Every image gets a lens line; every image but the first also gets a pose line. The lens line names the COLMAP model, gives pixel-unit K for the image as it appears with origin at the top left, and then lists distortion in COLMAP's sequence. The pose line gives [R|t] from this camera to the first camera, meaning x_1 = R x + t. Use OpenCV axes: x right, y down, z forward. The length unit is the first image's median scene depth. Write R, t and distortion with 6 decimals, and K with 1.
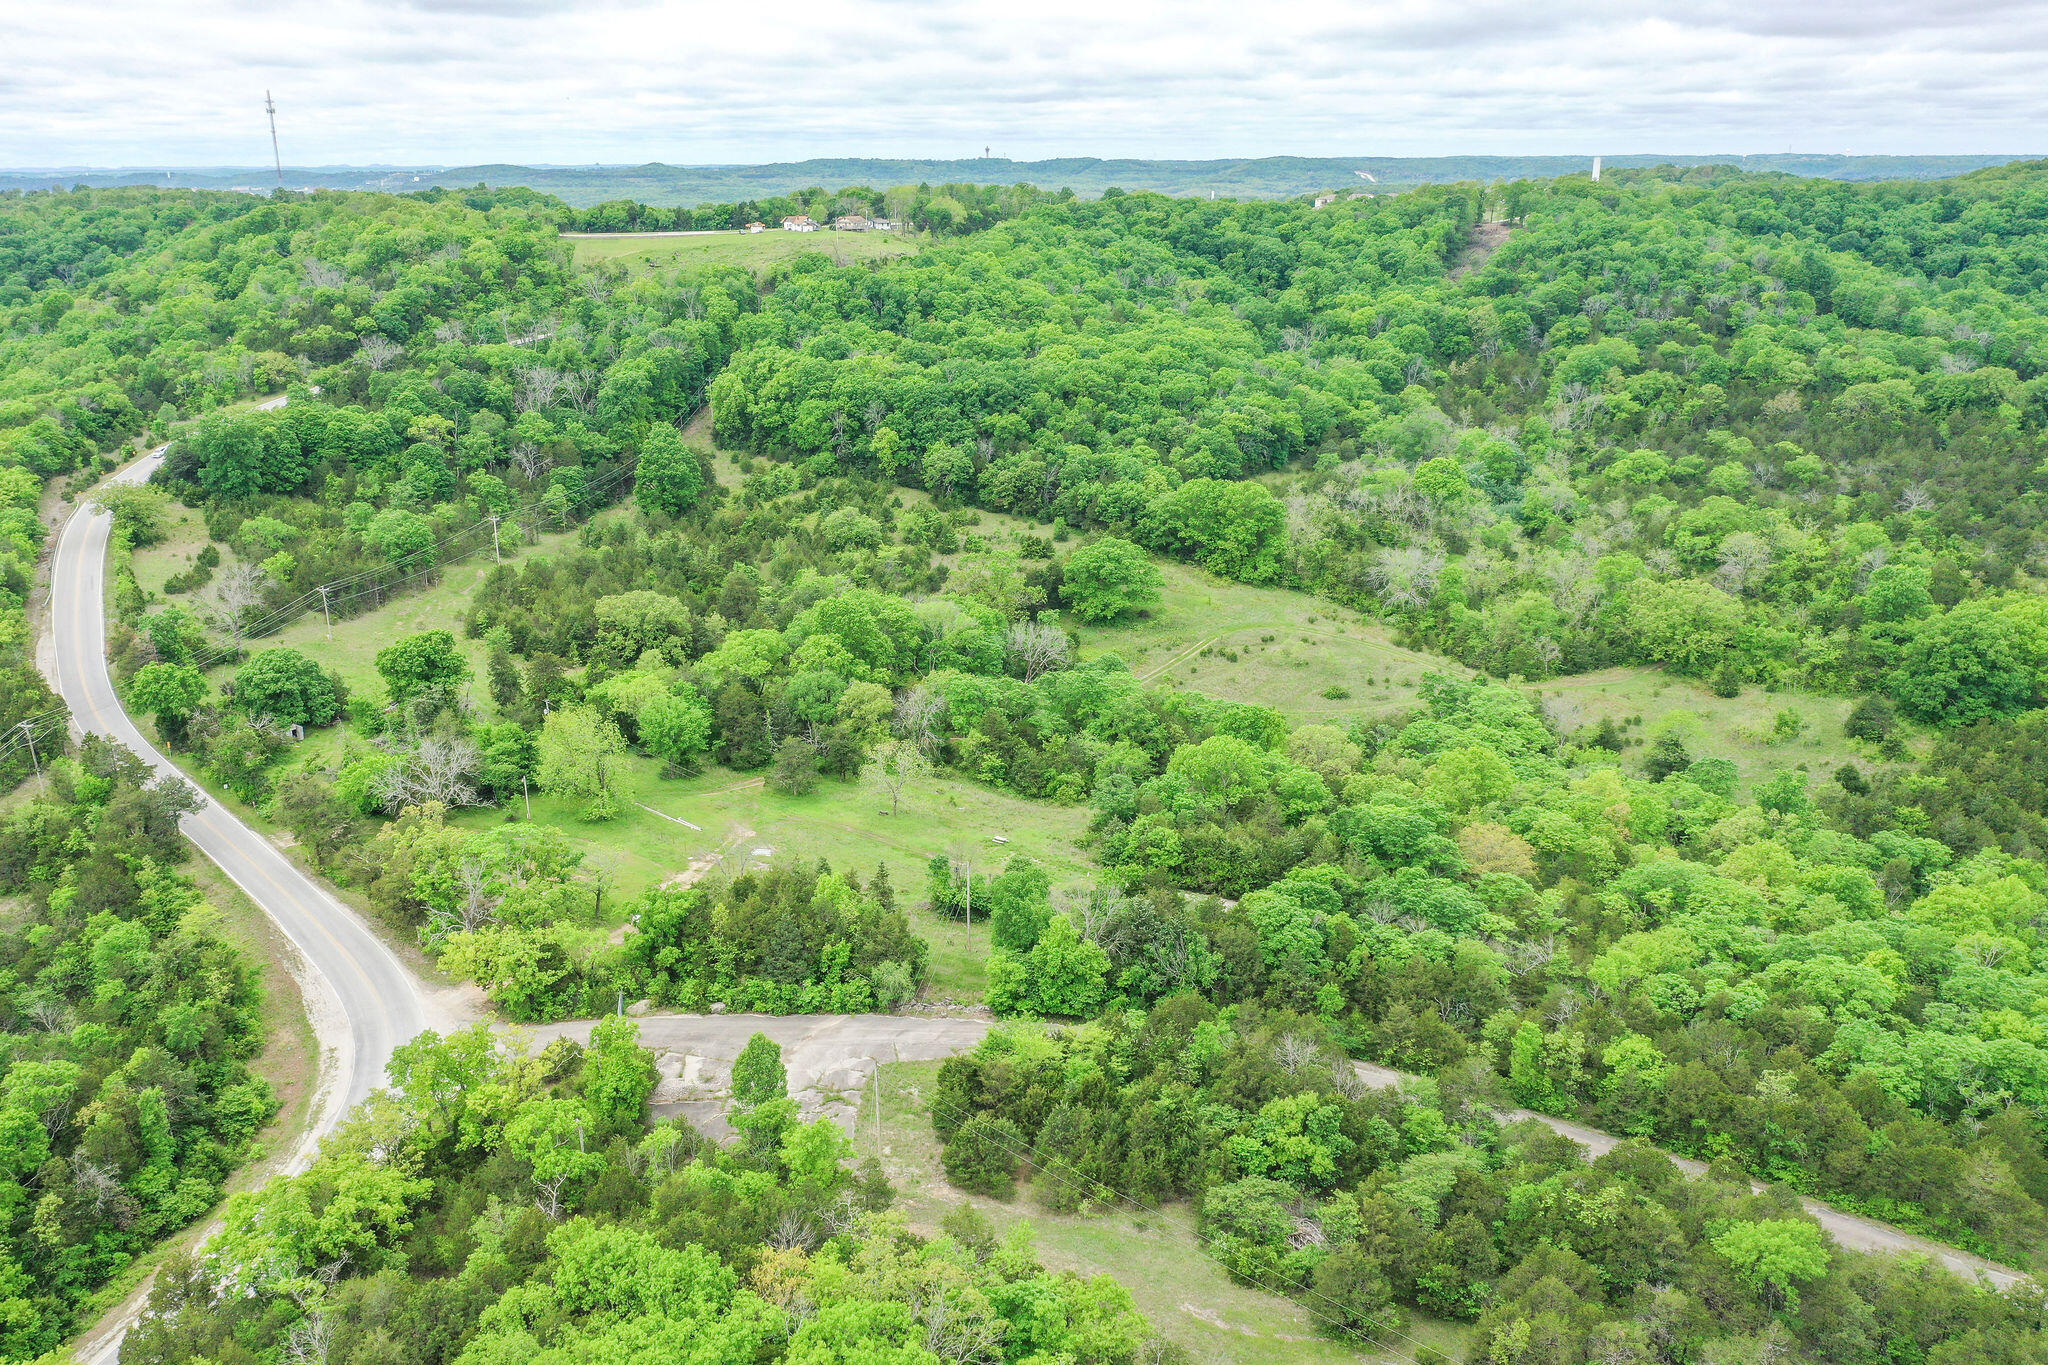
lens RADIAL K [[1613.1, 0, 1005.8], [0, 1613.1, 670.3], [0, 0, 1]] dist [-0.015443, -0.002041]
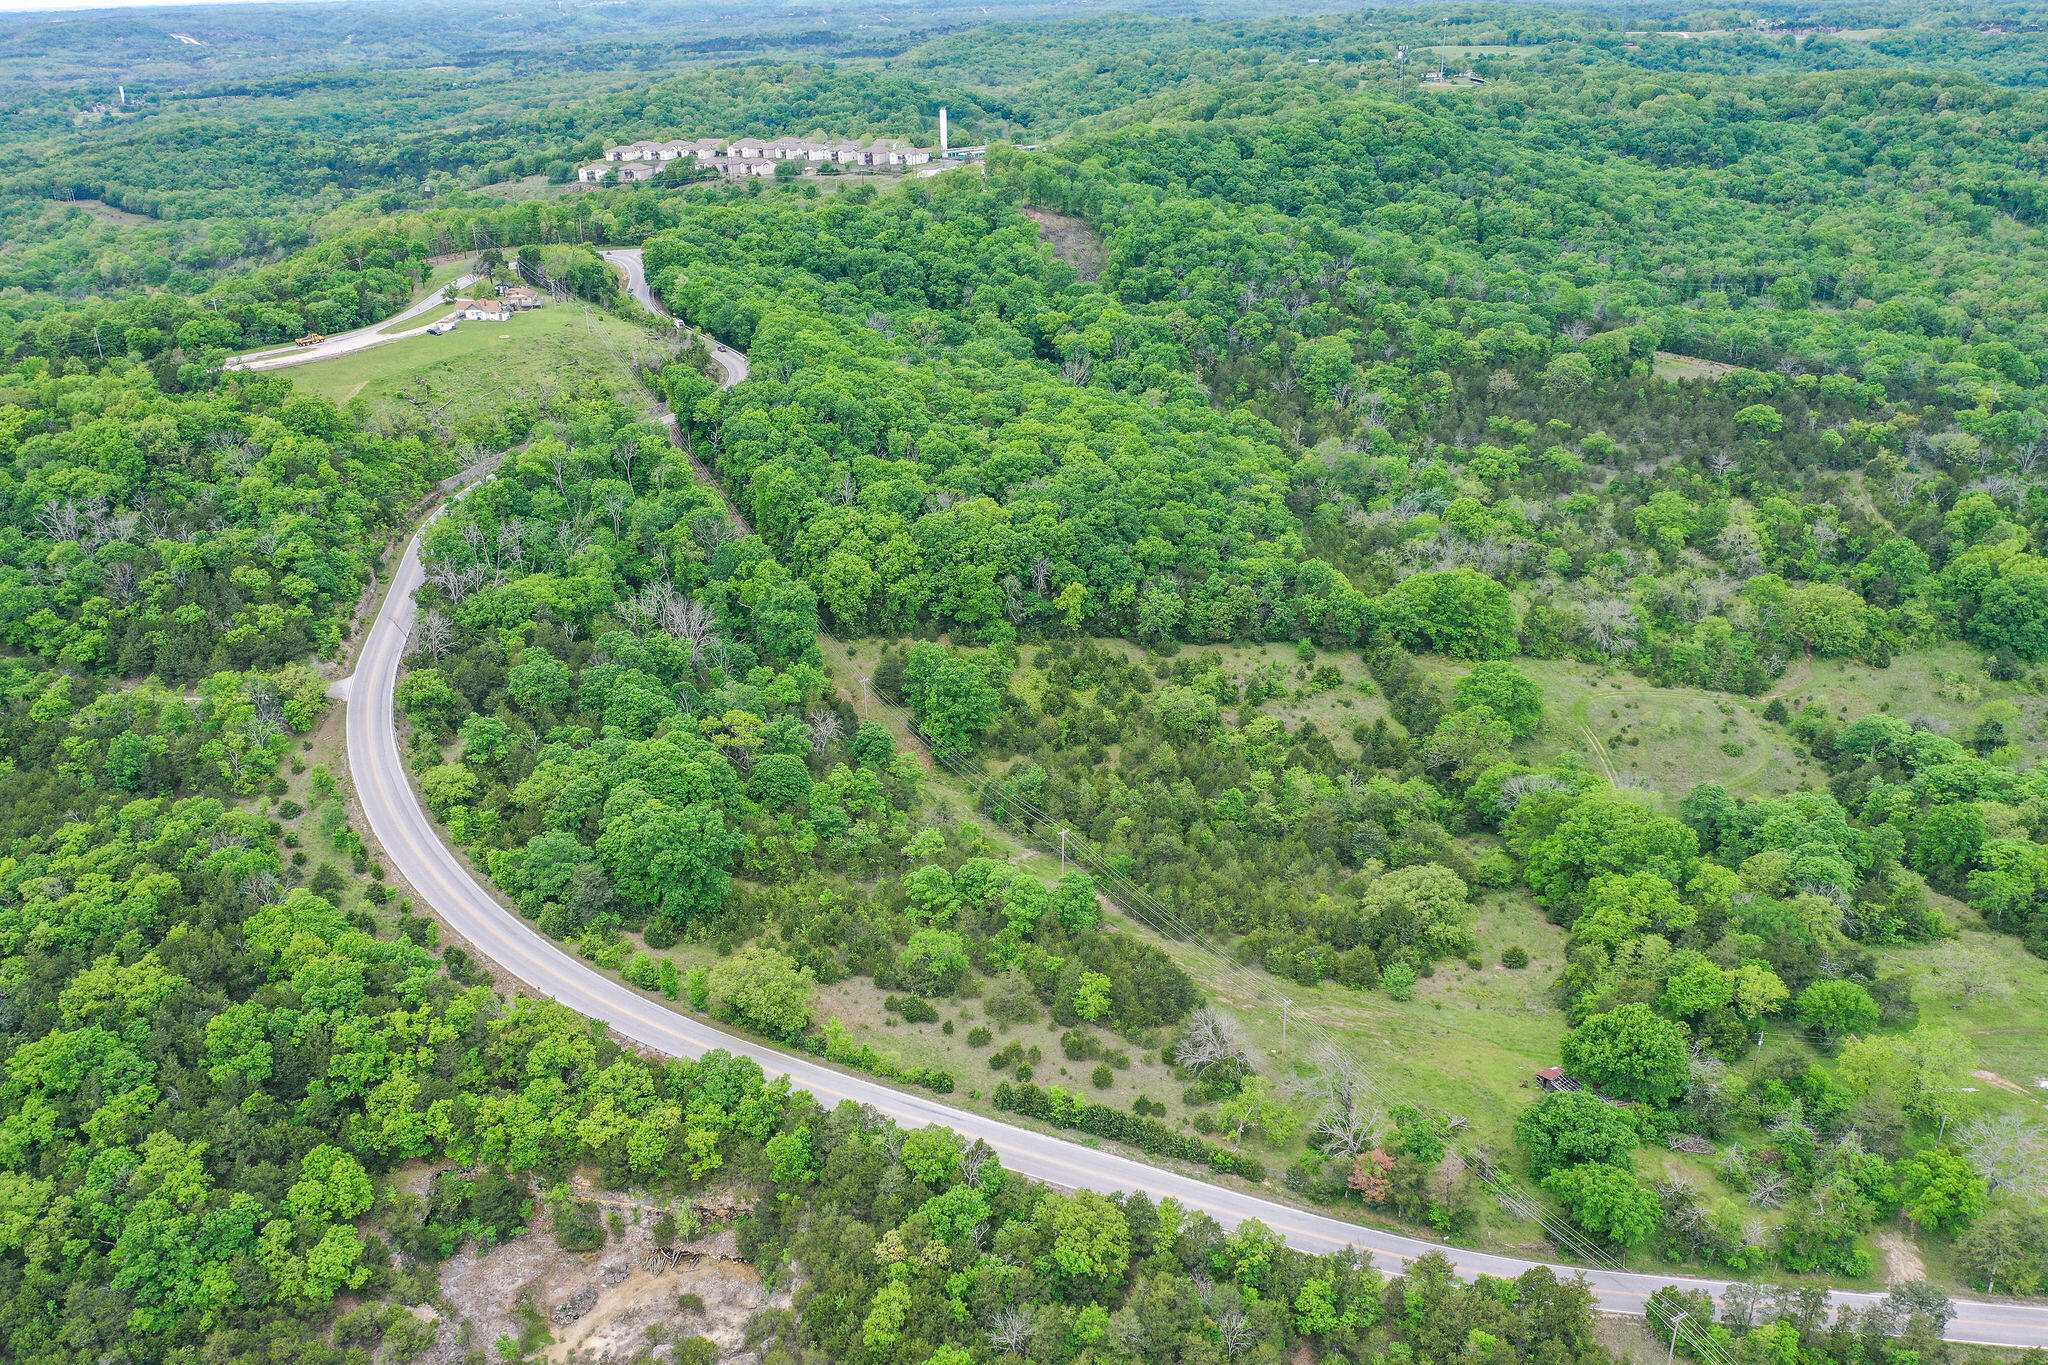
lens RADIAL K [[1599.4, 0, 979.1], [0, 1599.4, 677.7], [0, 0, 1]] dist [-0.021903, 0.002849]
pose [[0.765421, -0.270157, 0.584077, -0.691415], [0.210846, 0.962796, 0.169019, -0.272582], [-0.608009, -0.006220, 0.793906, 0.302877]]
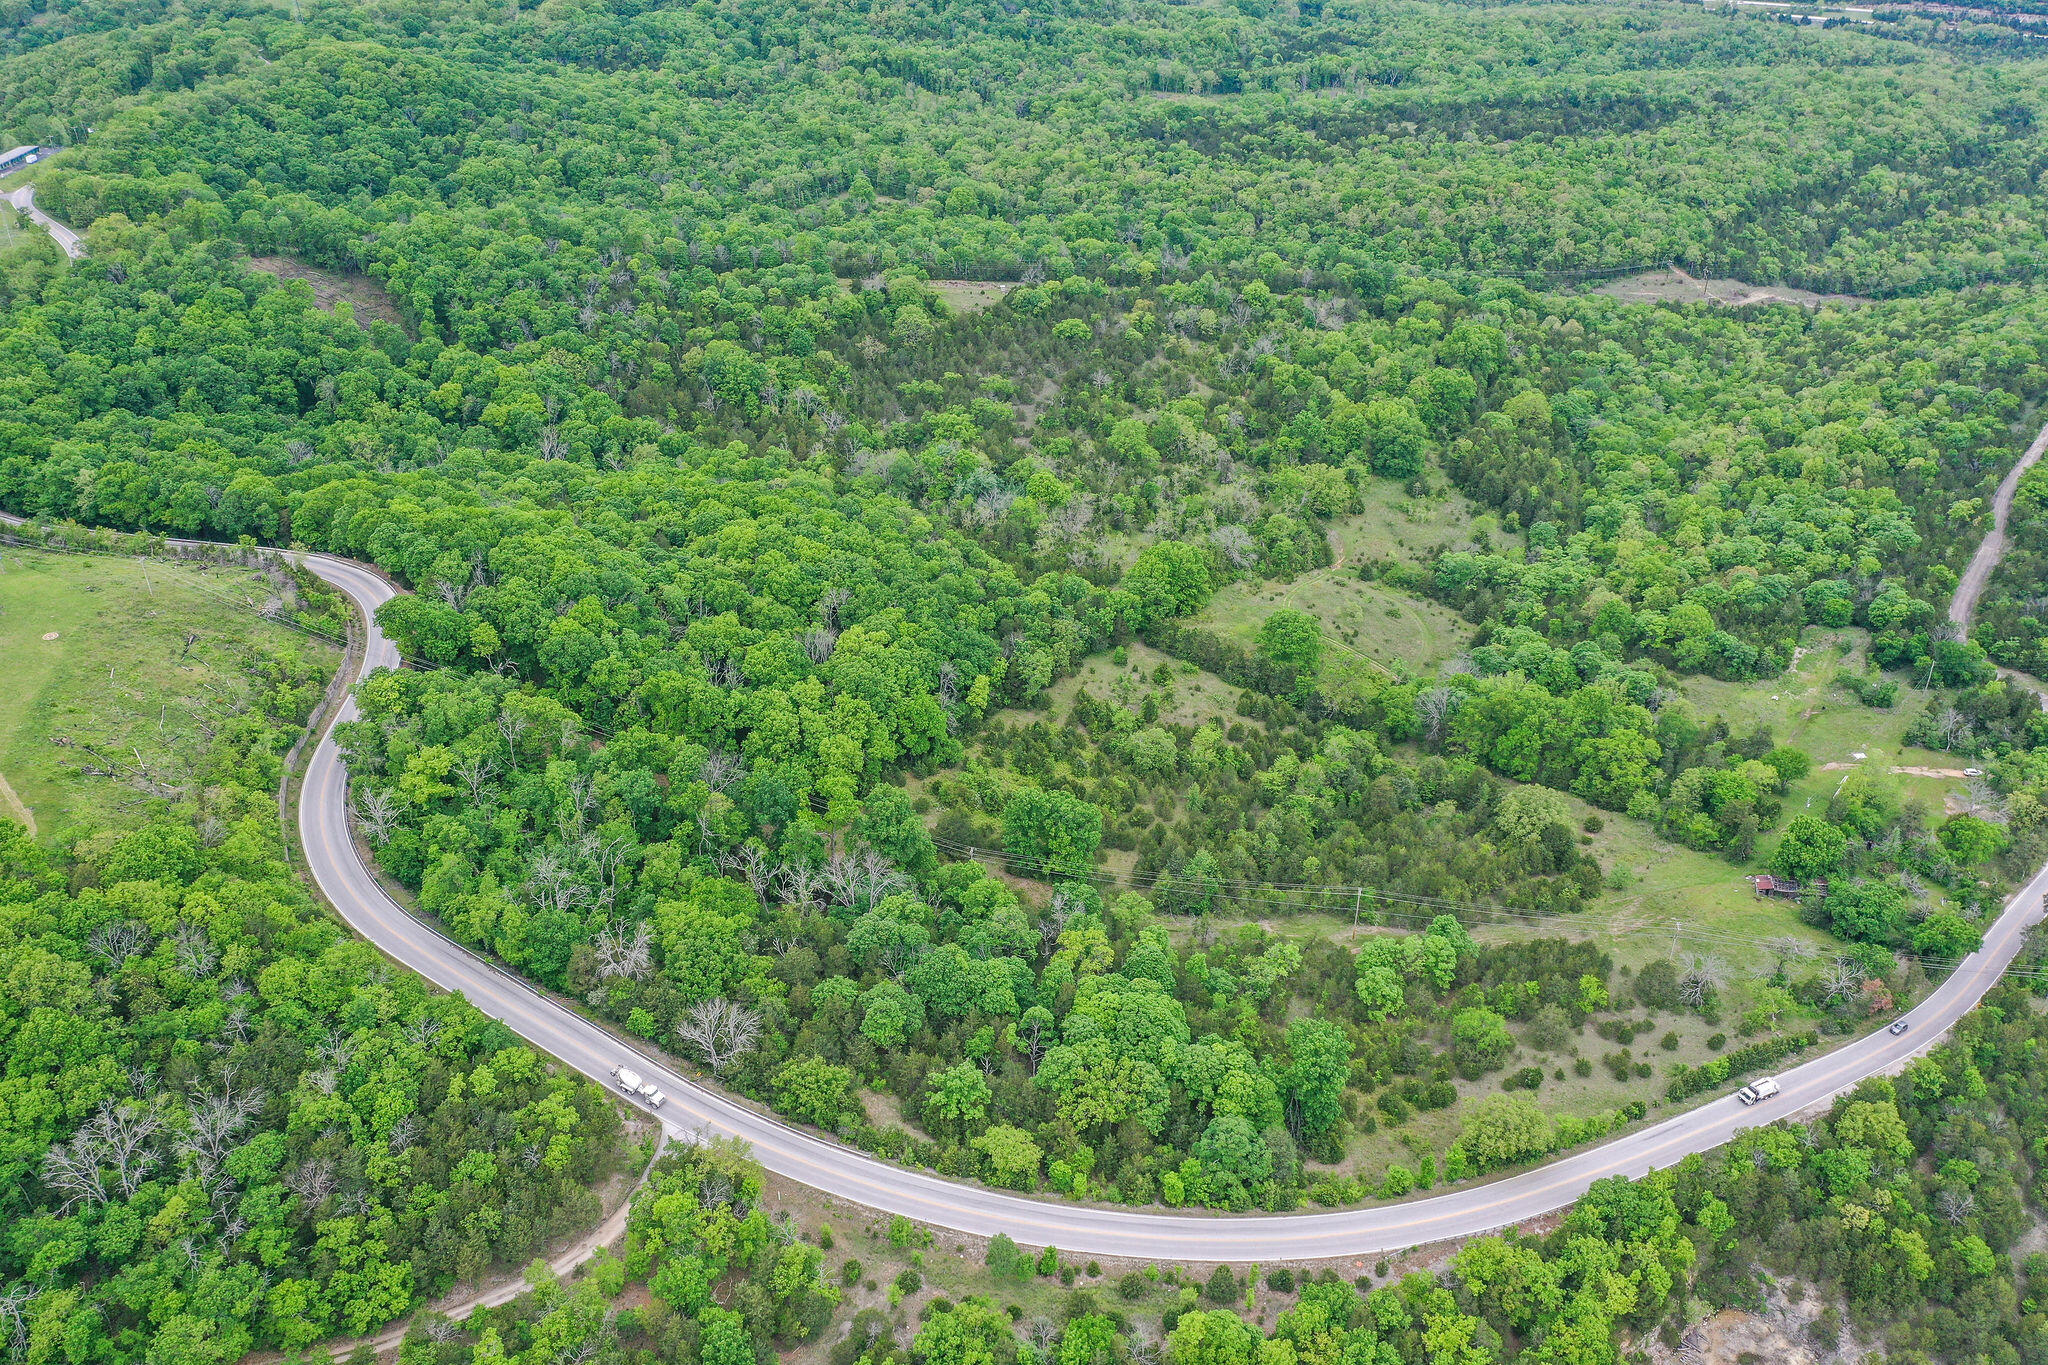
lens RADIAL K [[1626.4, 0, 988.8], [0, 1626.4, 682.3], [0, 0, 1]] dist [-0.007558, -0.011002]
pose [[0.021874, -0.498968, 0.866345, -0.932765], [0.313303, 0.826323, 0.468007, -0.610971], [-0.949401, 0.261191, 0.174403, 0.848521]]
